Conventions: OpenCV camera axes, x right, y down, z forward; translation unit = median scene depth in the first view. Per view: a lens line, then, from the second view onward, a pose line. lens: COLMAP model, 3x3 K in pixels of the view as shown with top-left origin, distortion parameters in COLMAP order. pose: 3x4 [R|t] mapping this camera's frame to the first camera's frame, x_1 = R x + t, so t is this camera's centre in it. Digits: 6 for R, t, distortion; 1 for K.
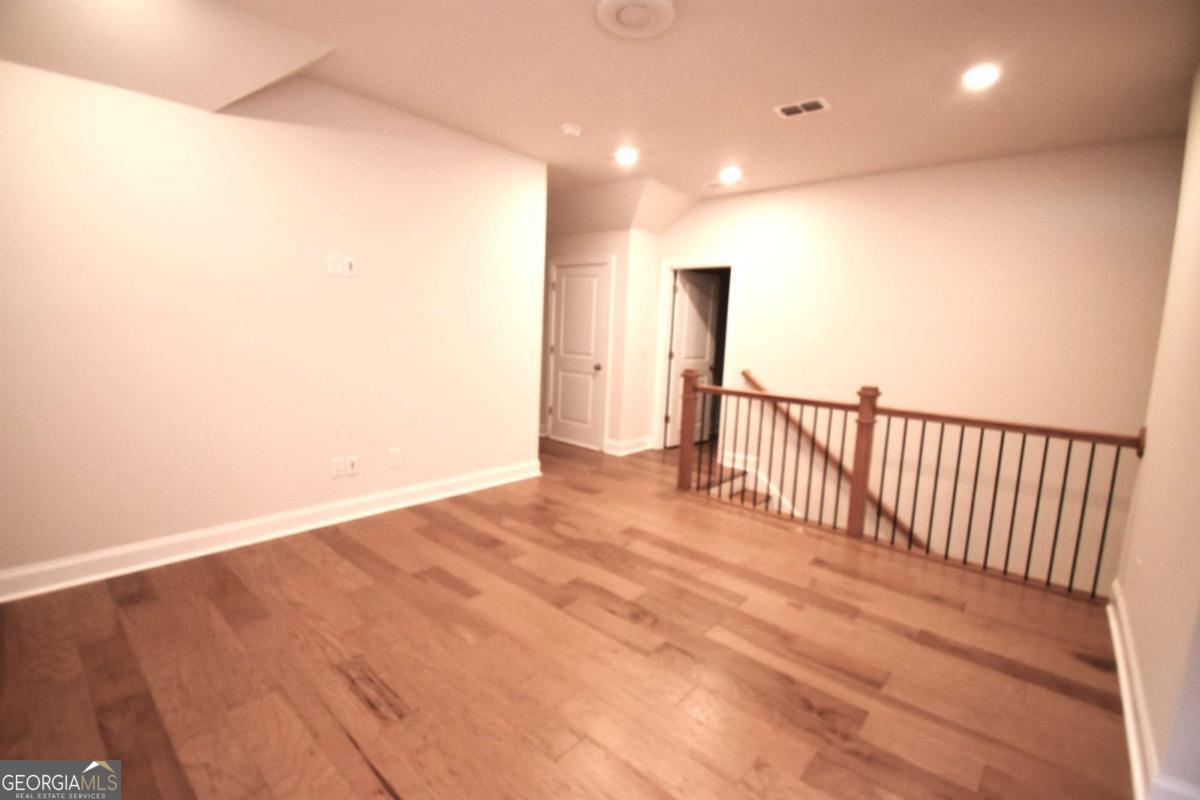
lens RADIAL K [[533.9, 0, 599.5], [0, 533.9, 392.6], [0, 0, 1]] dist [0.024181, -0.027329]
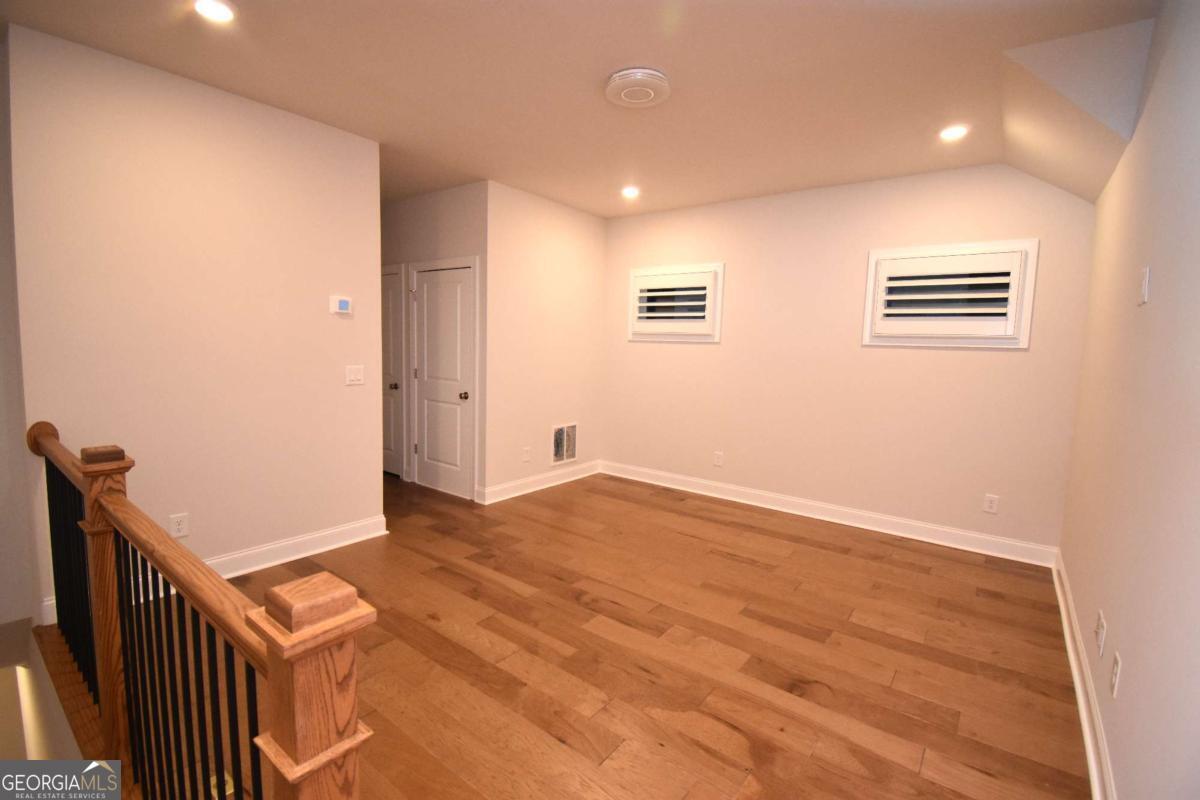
lens RADIAL K [[533.9, 0, 599.5], [0, 533.9, 392.6], [0, 0, 1]] dist [0.024181, -0.027329]
pose [[-0.995005, -0.066395, -0.074541, 0.163012], [-0.080671, 0.974646, 0.208703, -0.248163], [0.058795, 0.213674, -0.975134, 1.919776]]
